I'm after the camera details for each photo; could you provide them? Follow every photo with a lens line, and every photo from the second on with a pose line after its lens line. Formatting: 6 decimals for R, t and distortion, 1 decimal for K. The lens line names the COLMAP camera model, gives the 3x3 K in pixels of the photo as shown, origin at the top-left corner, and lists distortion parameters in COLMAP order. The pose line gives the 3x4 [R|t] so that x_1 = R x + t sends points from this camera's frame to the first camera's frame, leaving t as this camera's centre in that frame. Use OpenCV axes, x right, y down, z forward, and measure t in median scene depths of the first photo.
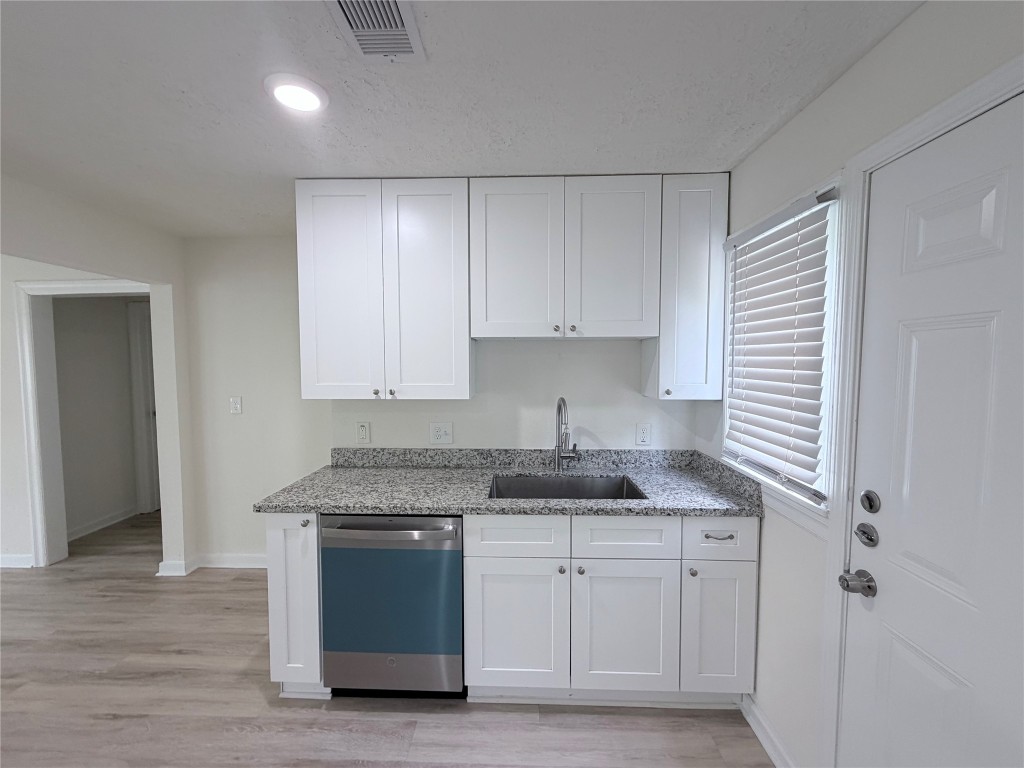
lens RADIAL K [[410.1, 0, 509.2], [0, 410.1, 385.5], [0, 0, 1]] dist [0.003780, 0.000012]
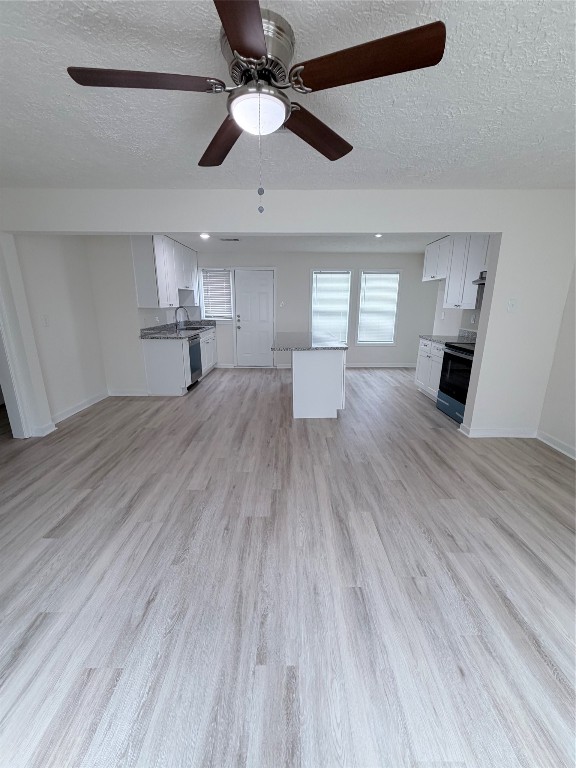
lens RADIAL K [[307.6, 0, 285.4], [0, 307.6, 378.6], [0, 0, 1]] dist [0.003780, 0.000012]
pose [[-0.024047, -0.246643, 0.968808, -3.483493], [0.048208, 0.967675, 0.247552, 0.021968], [-0.998548, 0.052657, -0.011380, 0.184318]]
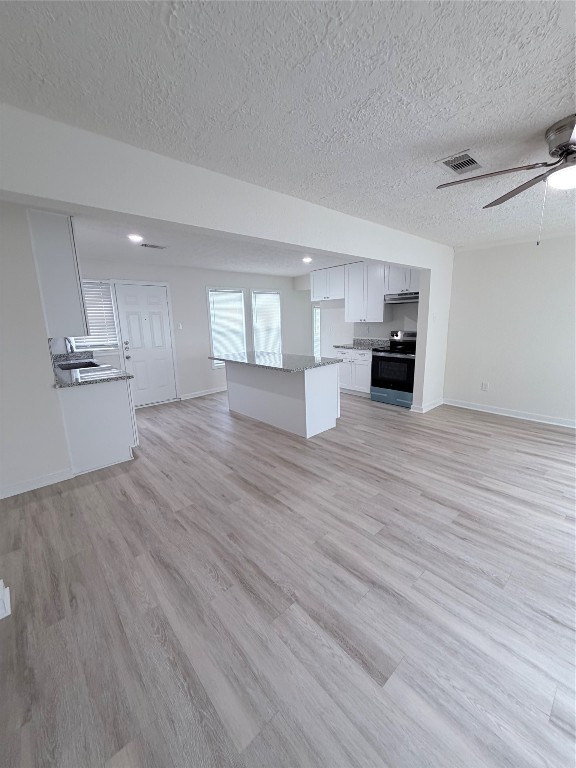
lens RADIAL K [[307.6, 0, 288.1], [0, 307.6, 382.5], [0, 0, 1]] dist [0.003780, 0.000012]
pose [[-0.688845, -0.134828, 0.712260, -2.748326], [0.061472, 0.968147, 0.242718, -0.067253], [-0.722298, 0.210979, -0.658615, 1.647556]]
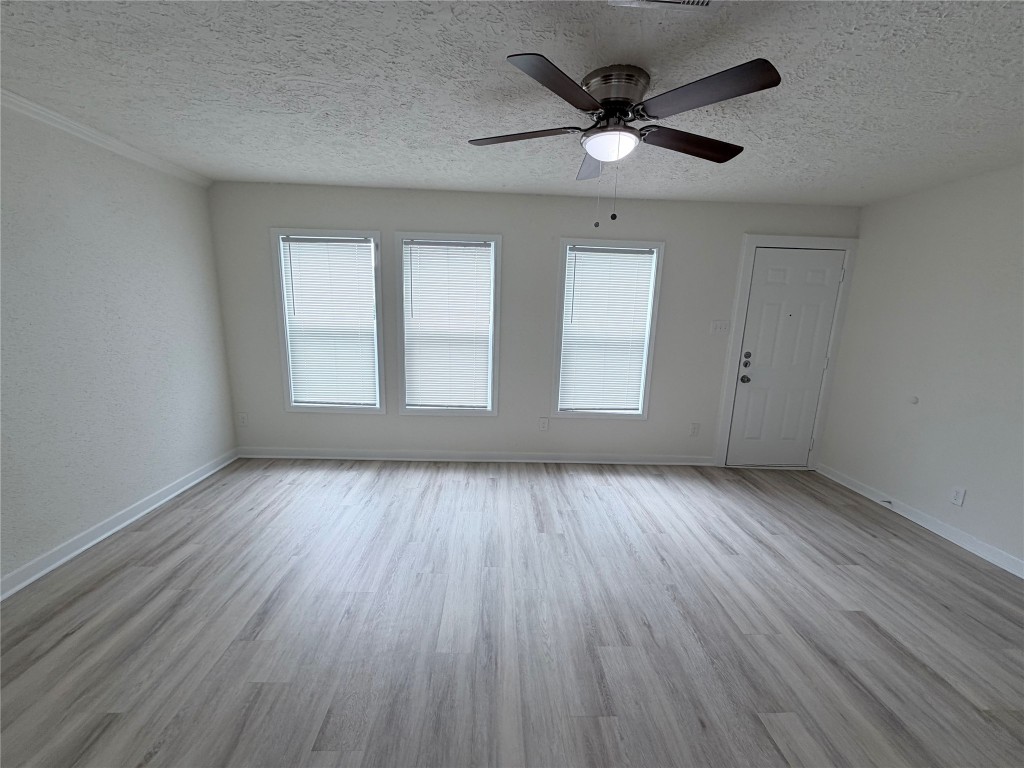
lens RADIAL K [[410.1, 0, 508.0], [0, 410.1, 385.2], [0, 0, 1]] dist [0.003780, 0.000012]
pose [[0.066620, 0.199365, -0.977658, -1.428867], [-0.080814, 0.977694, 0.193865, 0.017366], [0.994500, 0.066093, 0.081246, -0.109988]]
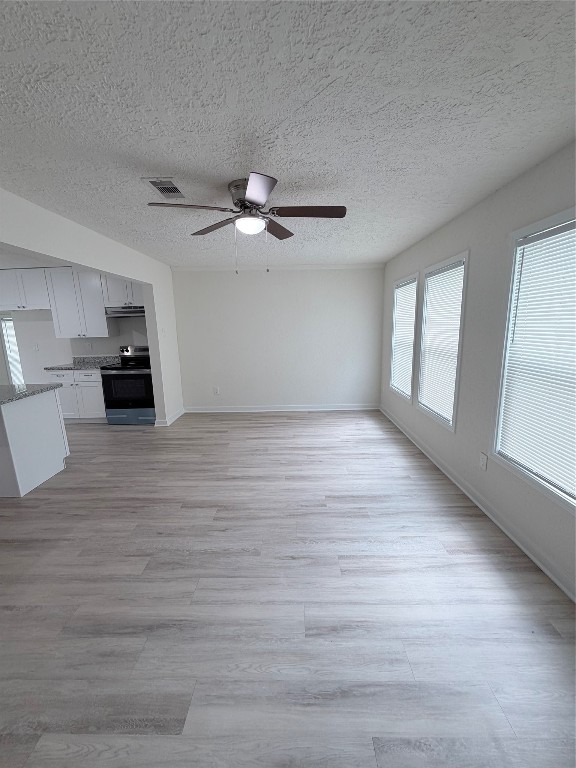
lens RADIAL K [[307.6, 0, 288.5], [0, 307.6, 381.3], [0, 0, 1]] dist [0.003780, 0.000012]
pose [[-0.999625, 0.025543, -0.009885, -2.721105], [0.022569, 0.972663, 0.231121, -0.064620], [0.015518, 0.230811, -0.972875, 1.633132]]
